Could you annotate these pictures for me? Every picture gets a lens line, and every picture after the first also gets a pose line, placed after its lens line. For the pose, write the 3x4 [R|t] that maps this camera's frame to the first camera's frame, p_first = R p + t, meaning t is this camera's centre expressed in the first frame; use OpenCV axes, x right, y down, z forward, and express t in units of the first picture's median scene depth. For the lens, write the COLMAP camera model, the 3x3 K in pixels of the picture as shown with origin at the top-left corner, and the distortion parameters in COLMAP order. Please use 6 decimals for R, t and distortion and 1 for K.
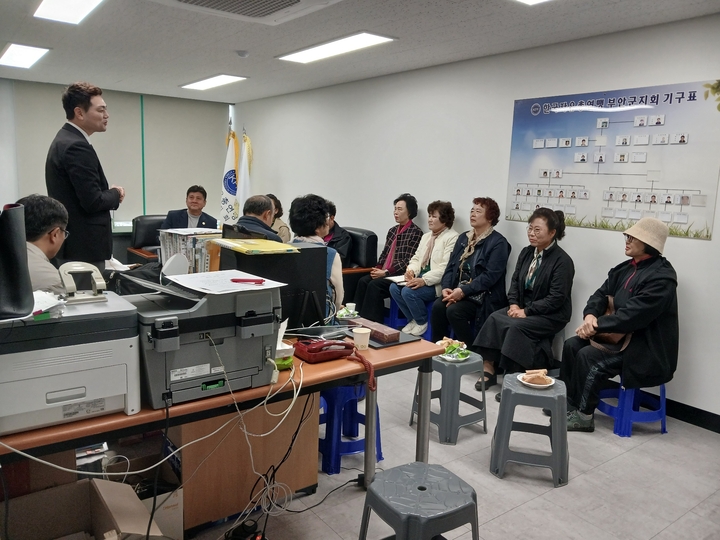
lens RADIAL K [[572.3, 0, 378.4], [0, 572.3, 265.5], [0, 0, 1]] dist [-0.002645, 0.000780]
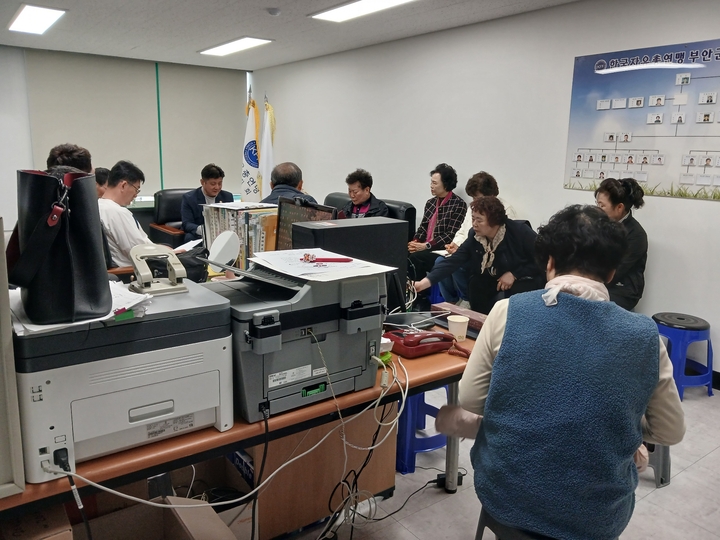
lens RADIAL K [[572.3, 0, 370.4], [0, 572.3, 262.6], [0, 0, 1]] dist [-0.002645, 0.000780]
pose [[0.999753, -0.010038, -0.019839, -0.101666], [0.010872, 0.999042, 0.042385, -0.005533], [0.019395, -0.042590, 0.998904, 0.097926]]
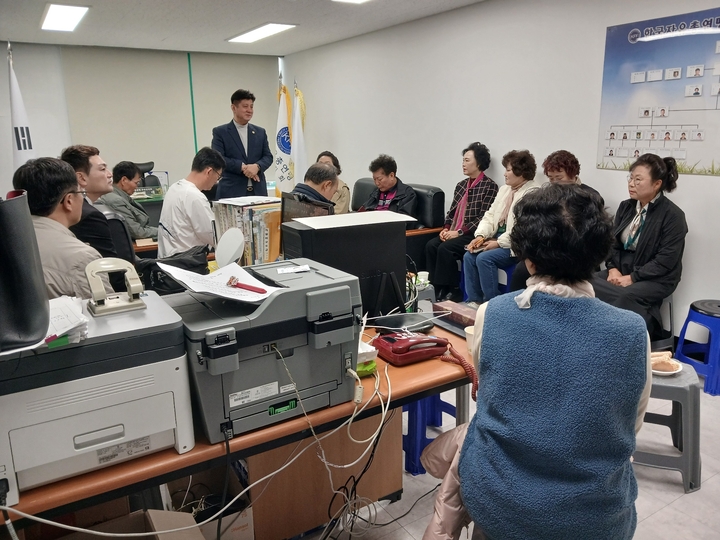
lens RADIAL K [[572.3, 0, 374.5], [0, 572.3, 260.5], [0, 0, 1]] dist [-0.002645, 0.000780]
pose [[0.994357, -0.029714, -0.101843, -0.041233], [0.037273, 0.996625, 0.073144, -0.024810], [0.099326, -0.076527, 0.992108, 0.131776]]
